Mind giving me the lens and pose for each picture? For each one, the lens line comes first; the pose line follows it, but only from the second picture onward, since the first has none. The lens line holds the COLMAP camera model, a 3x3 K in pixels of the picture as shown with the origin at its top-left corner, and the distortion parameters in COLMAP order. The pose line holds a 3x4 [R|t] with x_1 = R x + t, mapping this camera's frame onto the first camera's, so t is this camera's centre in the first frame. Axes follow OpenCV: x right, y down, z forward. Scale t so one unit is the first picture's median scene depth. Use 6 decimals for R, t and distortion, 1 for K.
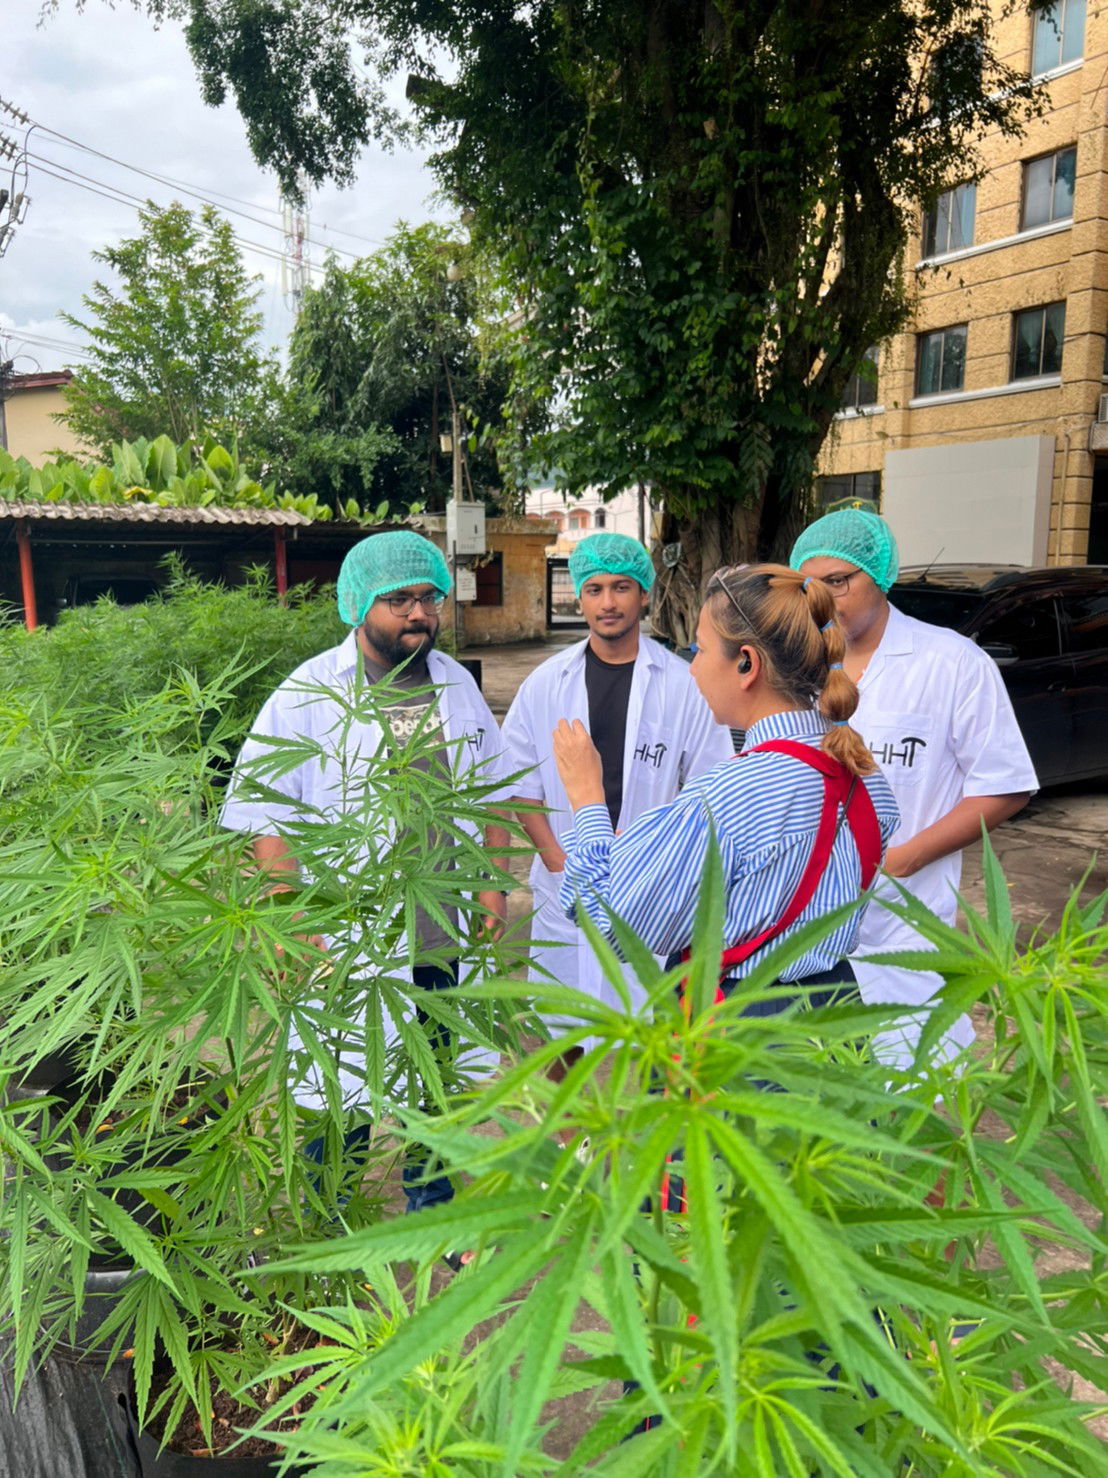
lens RADIAL K [[1190.7, 0, 552.9], [0, 1190.7, 758.1], [0, 0, 1]] dist [0.014031, -0.000959]
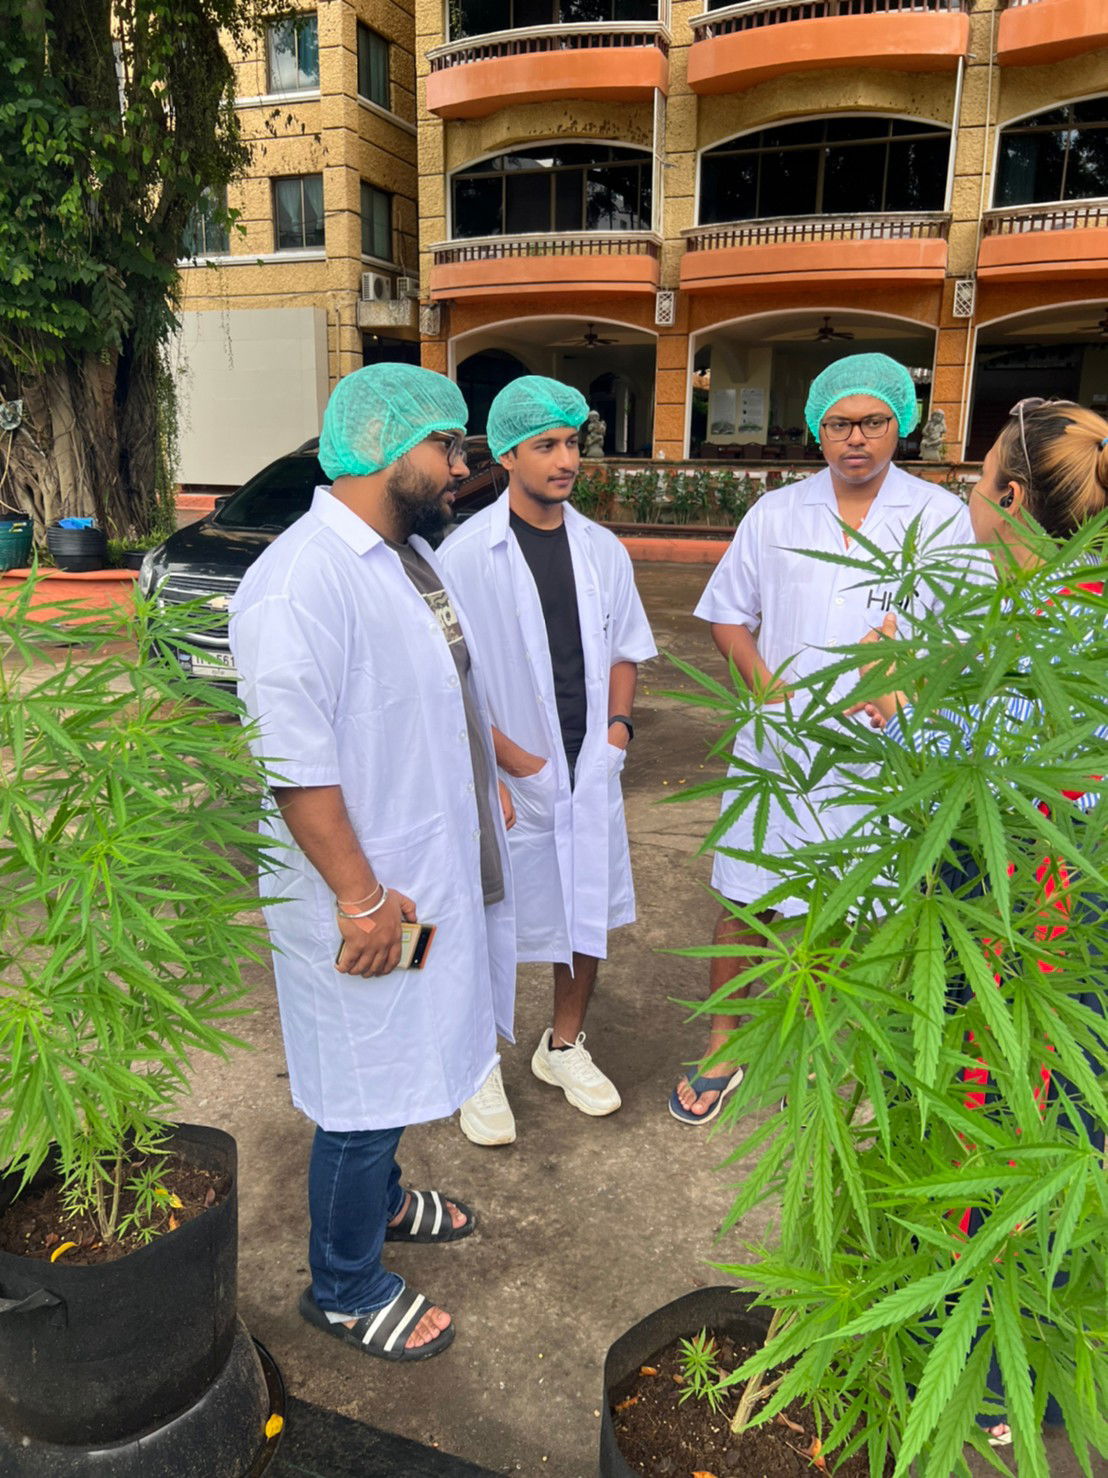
lens RADIAL K [[1202.7, 0, 554.0], [0, 1202.7, 739.0], [0, 0, 1]] dist [0.003277, -0.001219]
pose [[0.781746, -0.133539, 0.609131, -0.105306], [0.082346, 0.990354, 0.111433, -0.004361], [-0.618136, -0.036952, 0.785202, 0.056553]]
